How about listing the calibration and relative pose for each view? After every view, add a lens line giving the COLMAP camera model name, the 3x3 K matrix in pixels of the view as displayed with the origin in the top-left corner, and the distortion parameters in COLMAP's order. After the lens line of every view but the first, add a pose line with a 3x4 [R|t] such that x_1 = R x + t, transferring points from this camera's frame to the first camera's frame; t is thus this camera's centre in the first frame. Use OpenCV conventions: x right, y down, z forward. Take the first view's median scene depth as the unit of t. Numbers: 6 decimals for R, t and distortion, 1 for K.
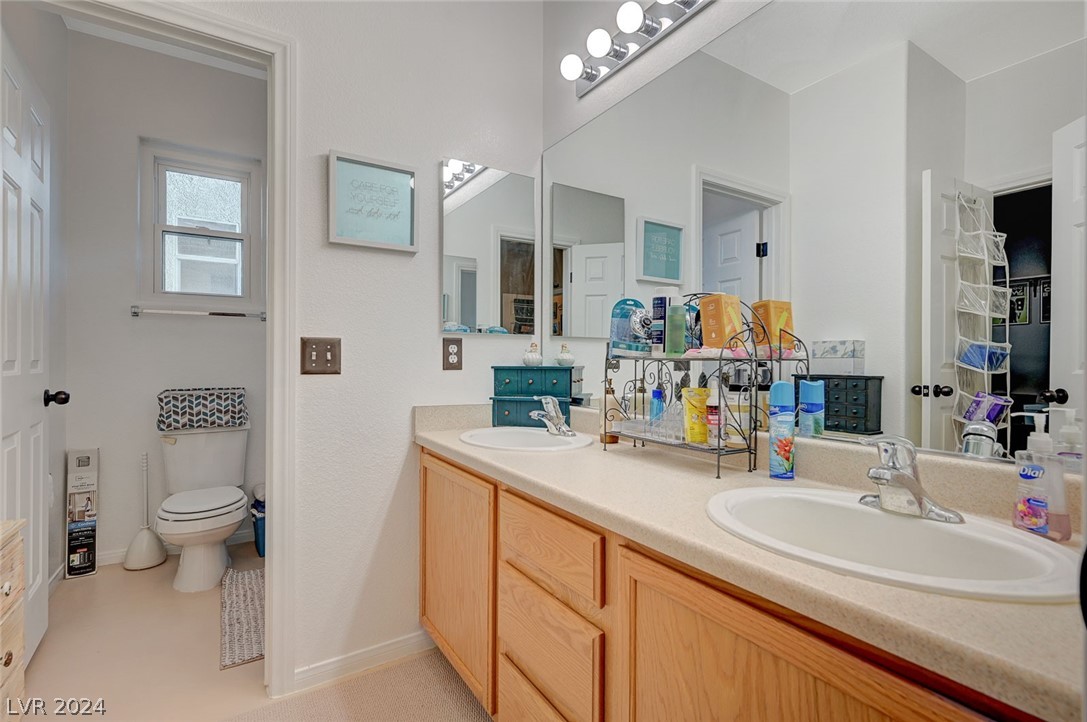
lens RADIAL K [[495.8, 0, 543.5], [0, 495.8, 361.0], [0, 0, 1]] dist [0.000235, 0.000306]
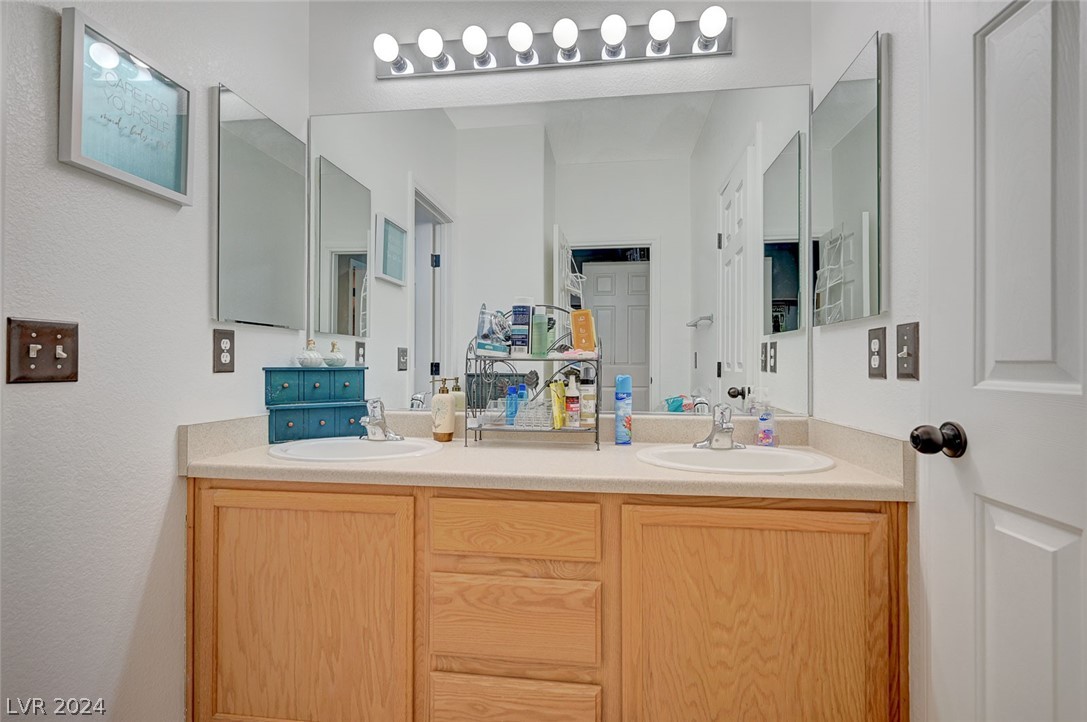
lens RADIAL K [[514.3, 0, 543.5], [0, 514.3, 361.0], [0, 0, 1]] dist [-0.001278, 0.001705]
pose [[0.644052, 0.002094, 0.764979, -0.453296], [0.000442, 0.999995, -0.003109, 0.002797], [-0.764982, 0.002340, 0.644048, 0.137205]]
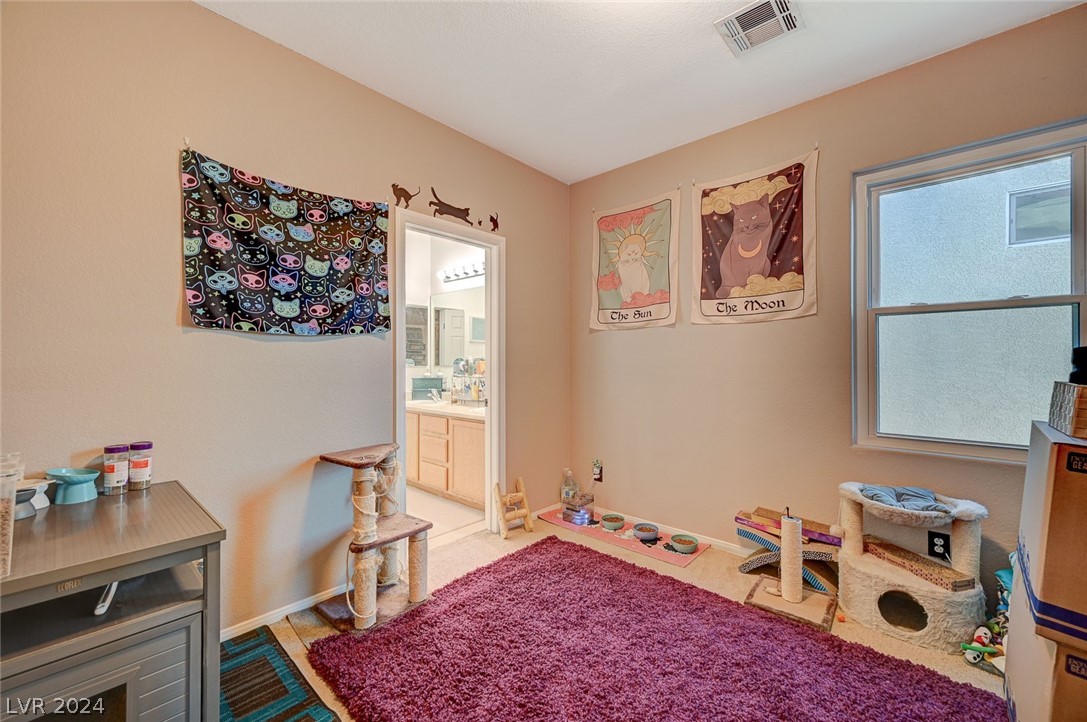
lens RADIAL K [[433.4, 0, 543.5], [0, 433.4, 361.0], [0, 0, 1]] dist [-0.000277, -0.000142]
pose [[0.964826, -0.002122, 0.262879, -0.032777], [0.002286, 0.999997, -0.000317, -0.078338], [-0.262878, 0.000907, 0.964829, -1.439651]]
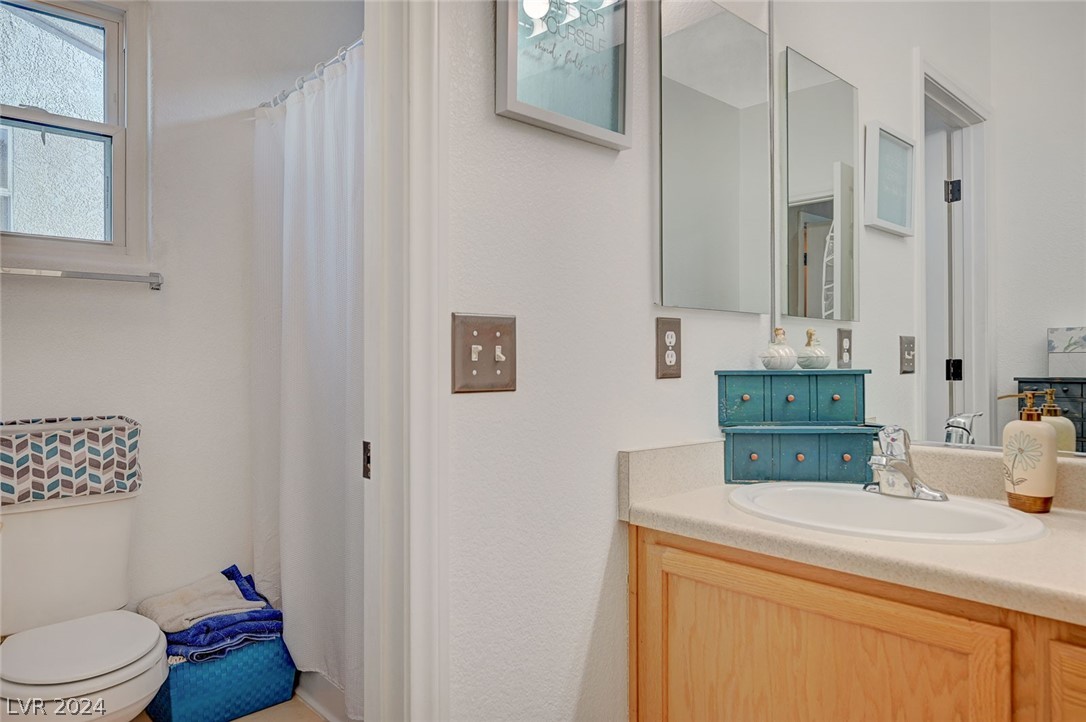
lens RADIAL K [[693.7, 0, 543.0], [0, 693.7, 361.0], [0, 0, 1]] dist [0.001747, -0.000866]
pose [[0.984736, -0.007588, 0.173887, -0.431957], [0.007464, 0.999971, 0.001367, -0.002867], [-0.173892, -0.000048, 0.984765, 0.294407]]
